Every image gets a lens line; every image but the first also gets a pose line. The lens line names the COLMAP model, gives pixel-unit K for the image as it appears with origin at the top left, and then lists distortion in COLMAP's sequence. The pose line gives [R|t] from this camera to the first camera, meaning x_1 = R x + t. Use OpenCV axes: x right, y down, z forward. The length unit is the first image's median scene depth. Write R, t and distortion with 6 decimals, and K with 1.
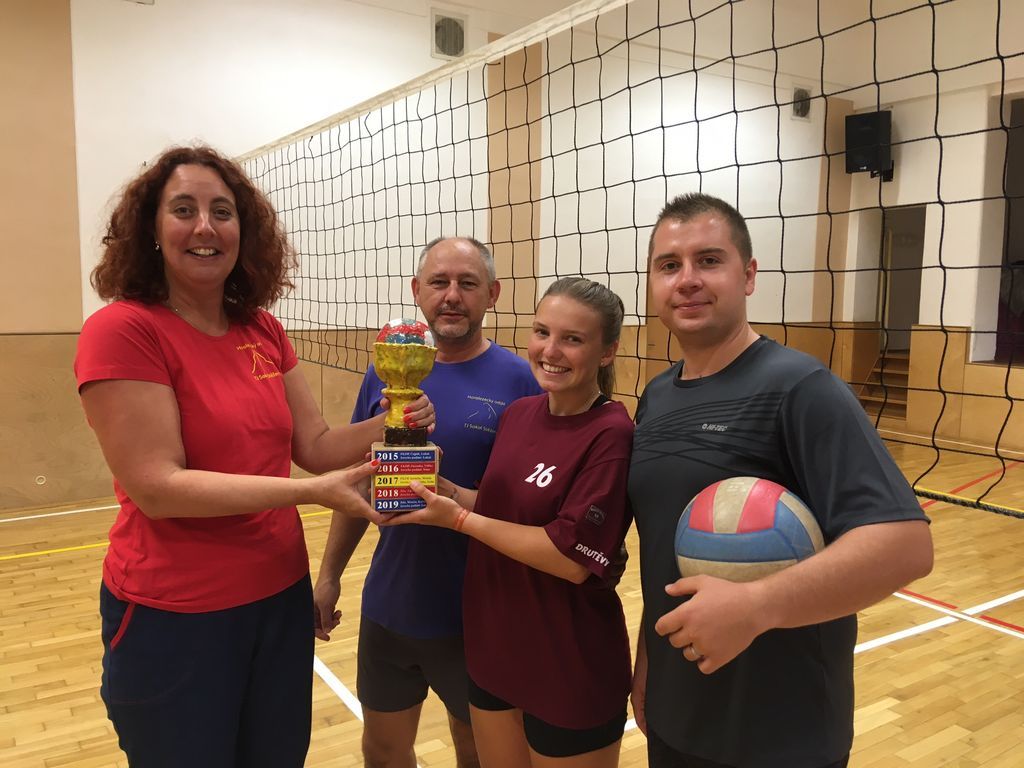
lens RADIAL K [[867.1, 0, 511.8], [0, 867.1, 383.0], [0, 0, 1]] dist [0.093963, -0.136163]
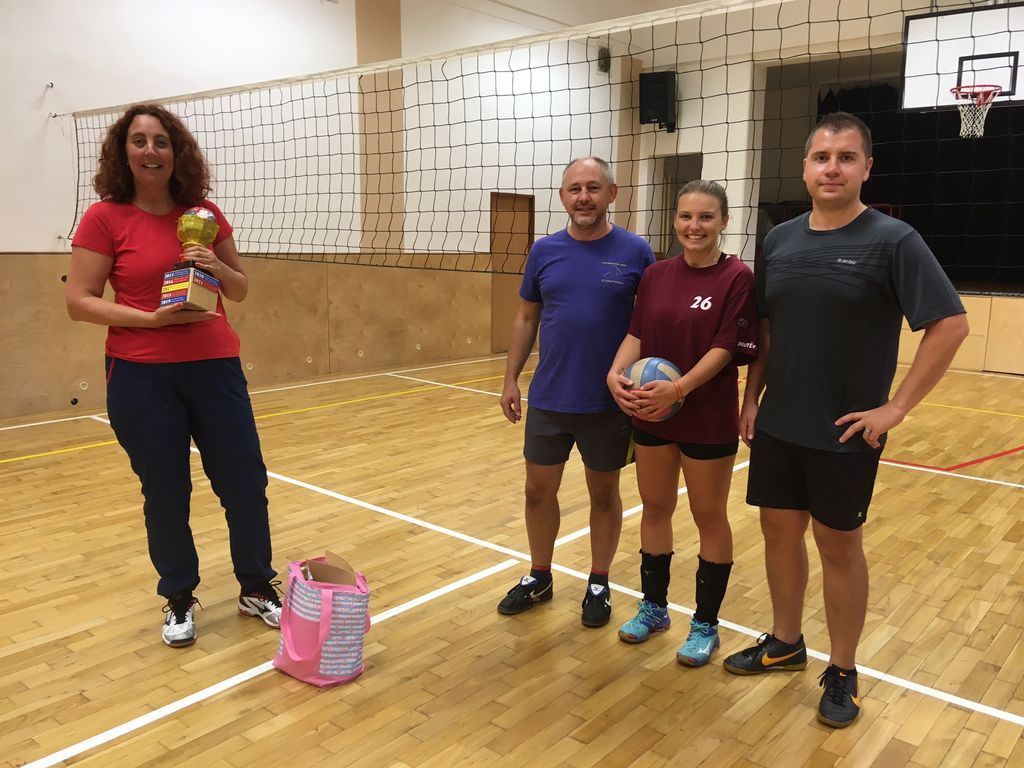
lens RADIAL K [[867.1, 0, 511.2], [0, 867.1, 381.3], [0, 0, 1]] dist [0.093963, -0.136163]
pose [[0.957185, -0.043793, 0.286147, -0.356904], [0.026228, 0.997545, 0.064936, 0.063662], [-0.288288, -0.054651, 0.955983, -0.229665]]
